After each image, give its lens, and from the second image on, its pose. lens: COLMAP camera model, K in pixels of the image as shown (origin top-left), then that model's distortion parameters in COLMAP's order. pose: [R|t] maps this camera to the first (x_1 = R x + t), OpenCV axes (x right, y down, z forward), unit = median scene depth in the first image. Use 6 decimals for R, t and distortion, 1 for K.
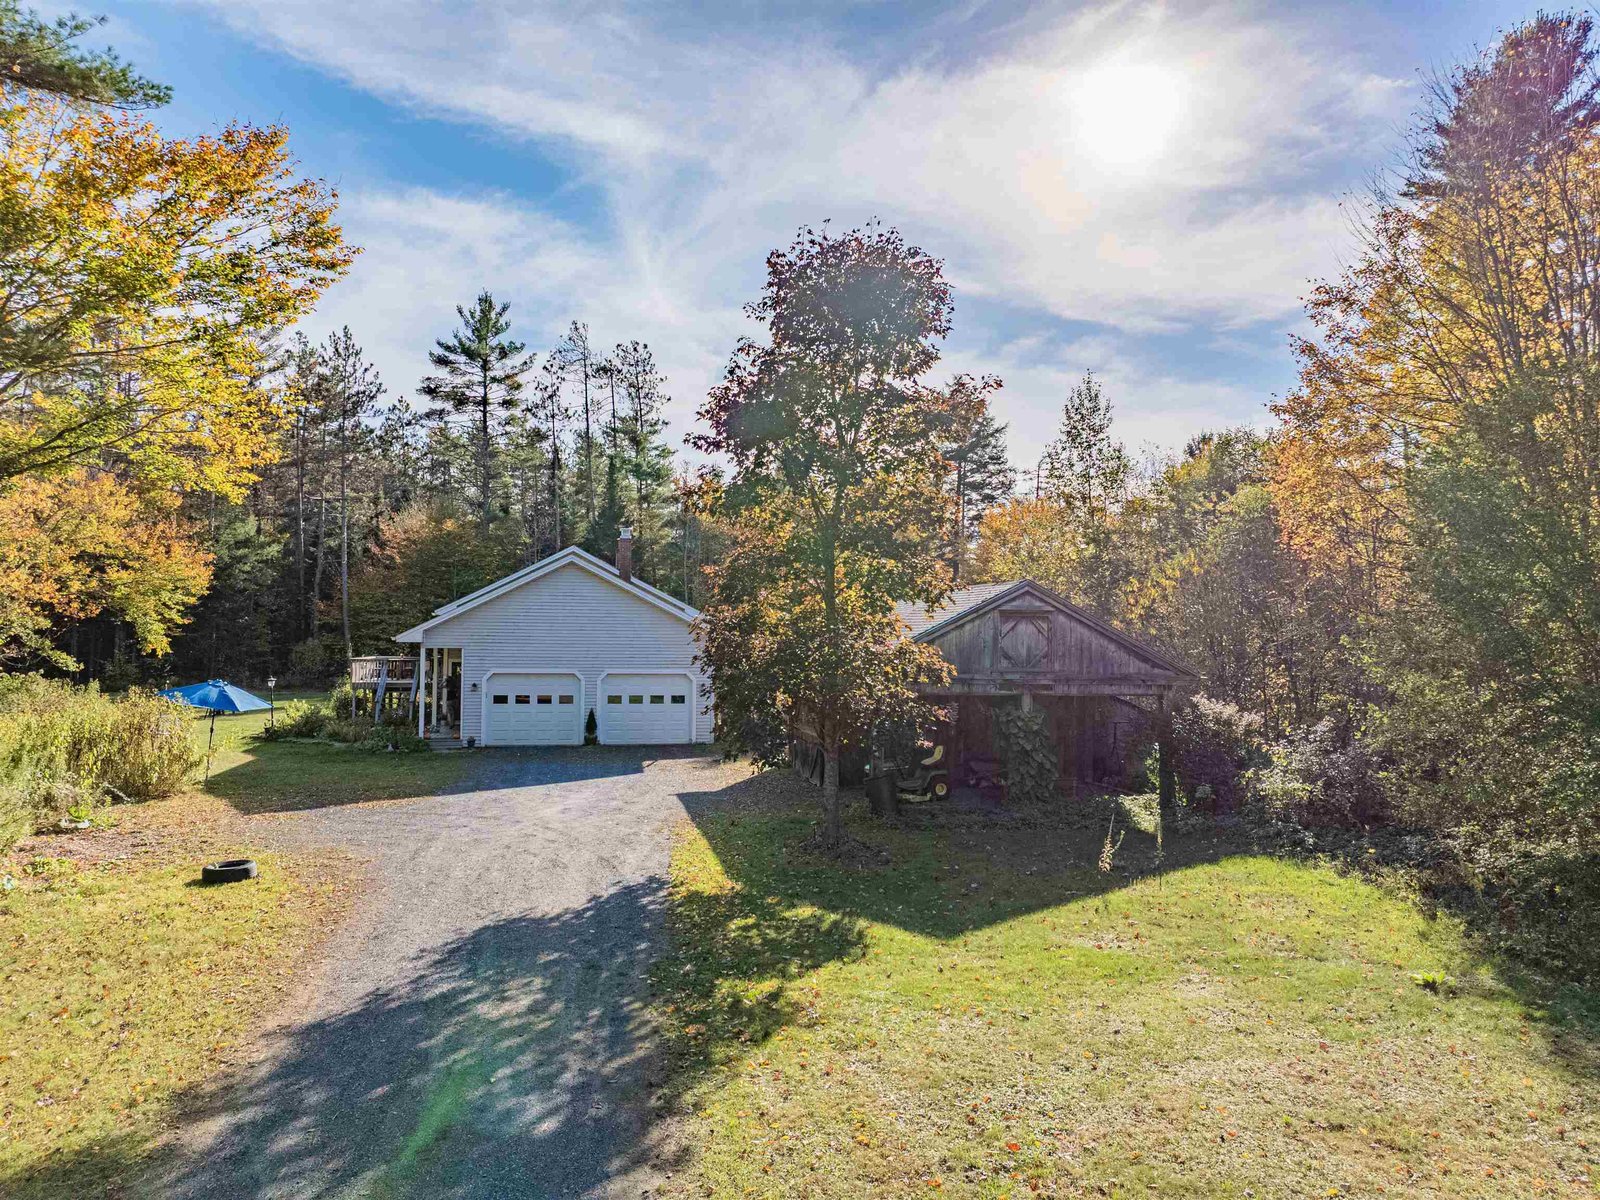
lens RADIAL K [[1127.9, 0, 800.0], [0, 1127.9, 600.0], [0, 0, 1]] dist [-0.039388, 0.007038]
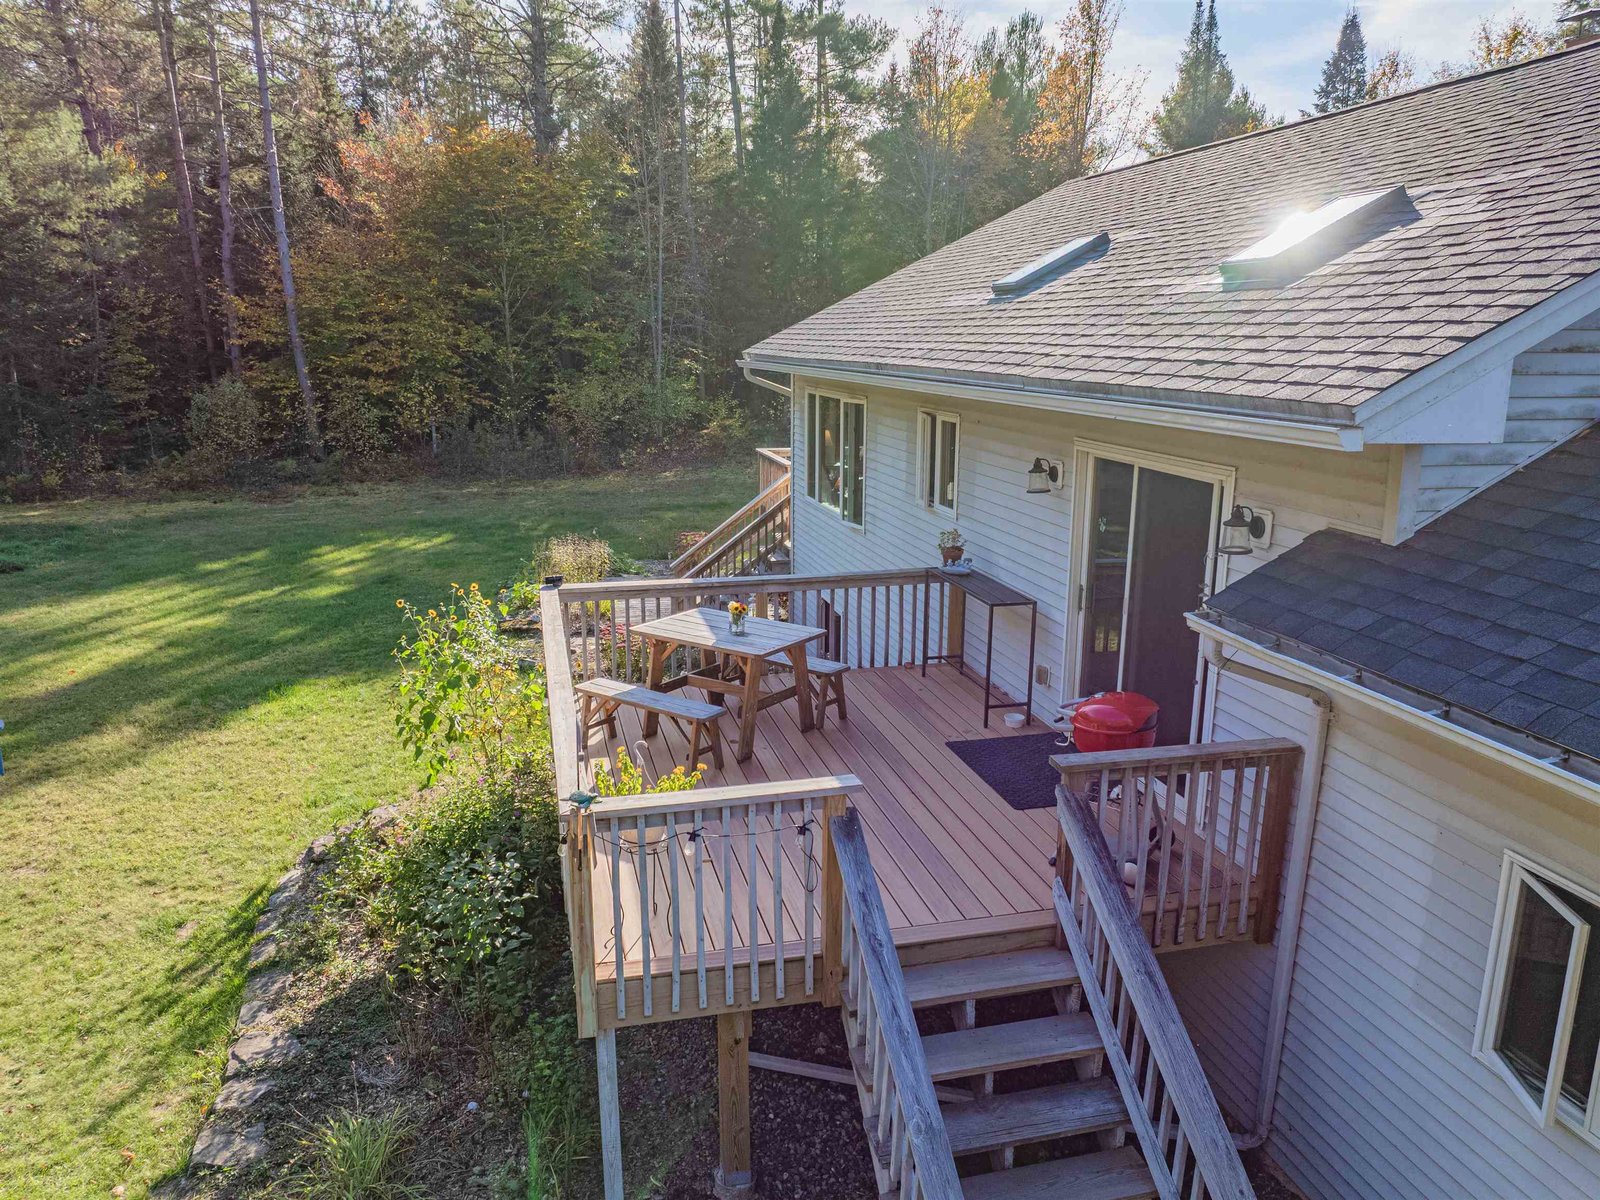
lens RADIAL K [[1121.1, 0, 800.6], [0, 1121.1, 580.3], [0, 0, 1]] dist [-0.033514, -0.004935]
pose [[0.998759, -0.014820, 0.047545, -0.189894], [0.002358, 0.967701, 0.252089, -0.000338], [-0.049745, -0.251664, 0.966535, 0.447702]]
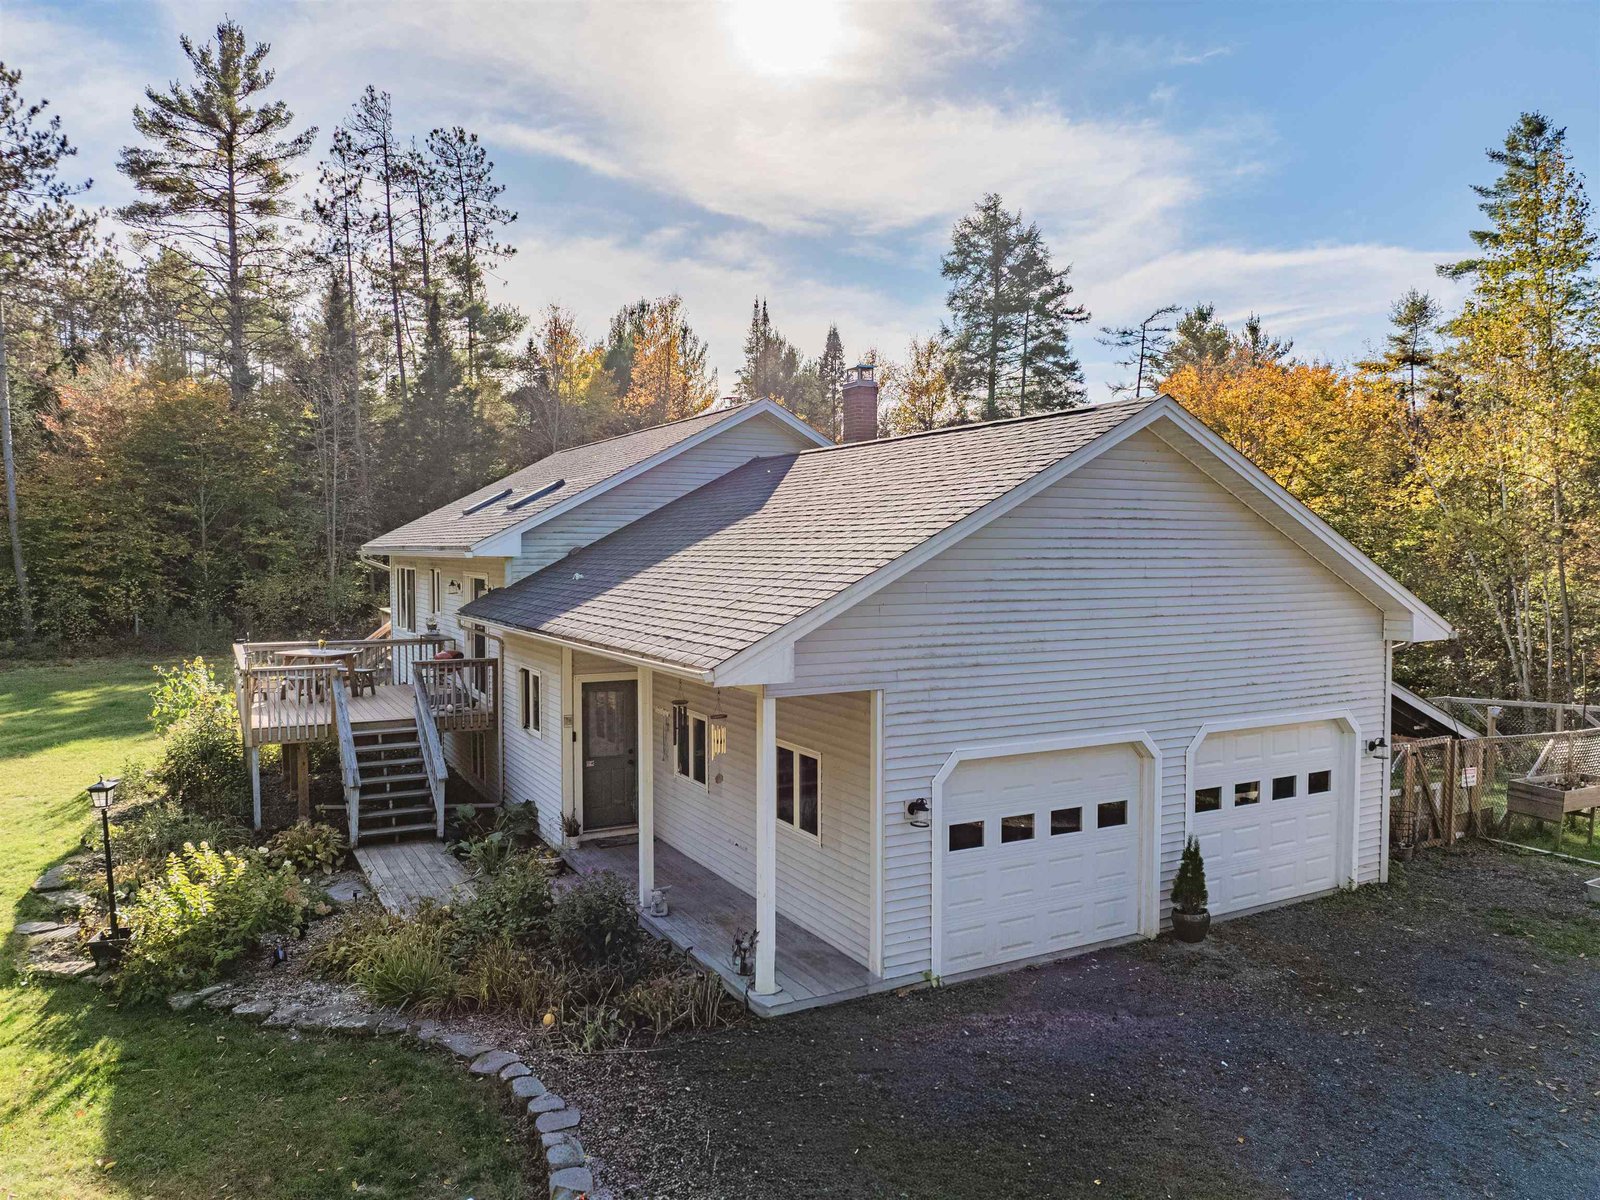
lens RADIAL K [[1127.9, 0, 800.0], [0, 1127.9, 600.0], [0, 0, 1]] dist [-0.039388, 0.007038]
pose [[0.955576, -0.018629, 0.294155, -0.163330], [-0.006338, 0.996471, 0.083697, -0.002653], [-0.294677, -0.081843, 0.952086, 0.284857]]
